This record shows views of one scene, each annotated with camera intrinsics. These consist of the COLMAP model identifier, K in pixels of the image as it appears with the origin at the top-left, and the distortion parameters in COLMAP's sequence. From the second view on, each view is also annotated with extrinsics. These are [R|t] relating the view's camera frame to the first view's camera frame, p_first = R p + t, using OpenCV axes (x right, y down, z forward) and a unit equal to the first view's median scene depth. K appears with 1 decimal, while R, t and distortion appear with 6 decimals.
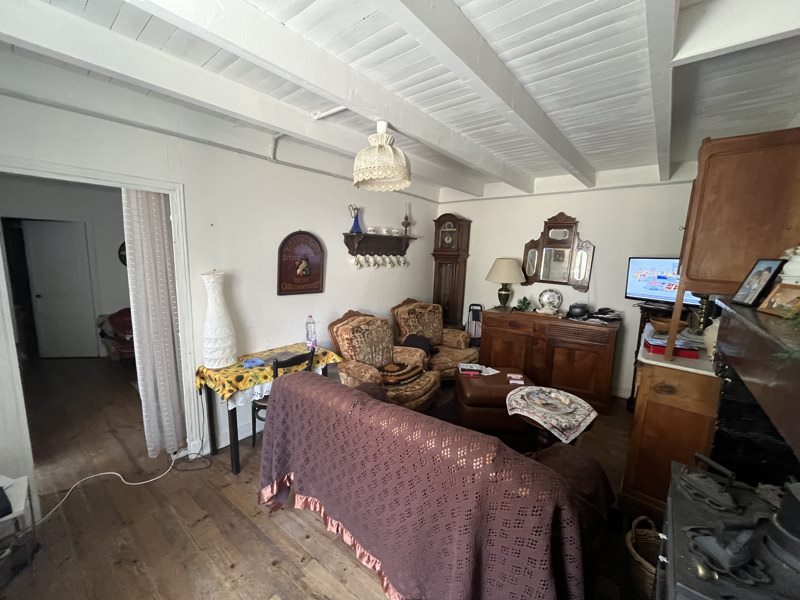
lens RADIAL K [[322.5, 0, 395.8], [0, 322.5, 300.2], [0, 0, 1]] dist [0.002249, -0.000116]
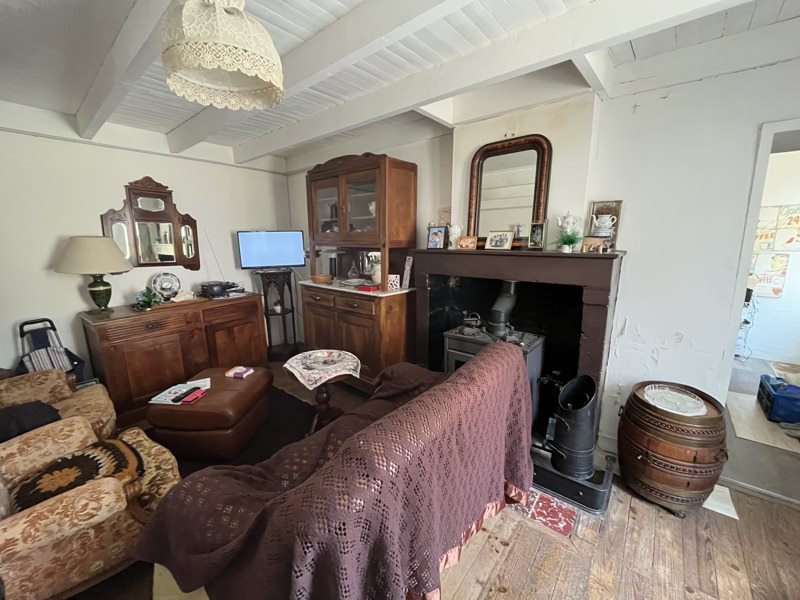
lens RADIAL K [[322.5, 0, 395.8], [0, 322.5, 301.3], [0, 0, 1]] dist [0.002249, -0.000116]
pose [[0.018516, -0.225096, 0.974161, -0.381790], [0.157698, 0.962790, 0.219471, -0.059437], [-0.987314, 0.149559, 0.053324, 0.444888]]
